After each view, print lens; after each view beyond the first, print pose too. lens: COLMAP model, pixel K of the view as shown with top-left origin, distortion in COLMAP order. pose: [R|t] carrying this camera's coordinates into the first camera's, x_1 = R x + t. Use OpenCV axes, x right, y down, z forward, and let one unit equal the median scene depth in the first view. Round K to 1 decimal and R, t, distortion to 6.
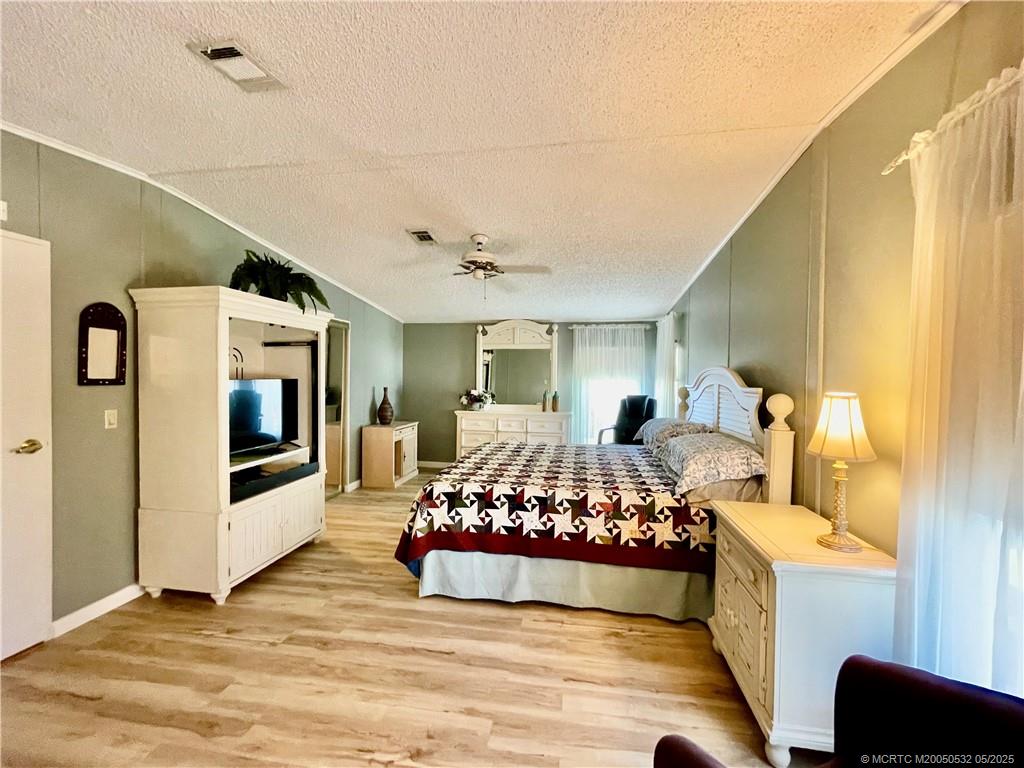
lens RADIAL K [[420.9, 0, 508.8], [0, 420.9, 381.8], [0, 0, 1]] dist [-0.003561, 0.000813]
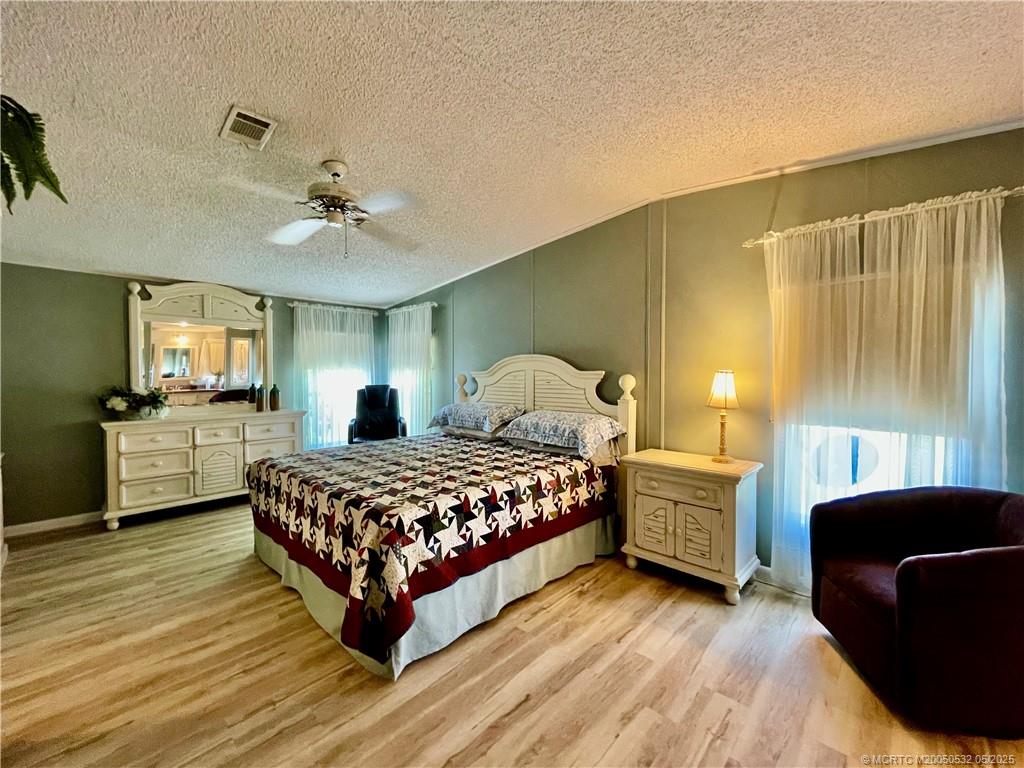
lens RADIAL K [[420.9, 0, 509.0], [0, 420.9, 381.5], [0, 0, 1]] dist [-0.003561, 0.000813]
pose [[0.565887, -0.027993, 0.824007, -0.675666], [0.014001, 0.999606, 0.024343, 0.011517], [-0.824364, -0.002238, 0.566056, 0.475468]]
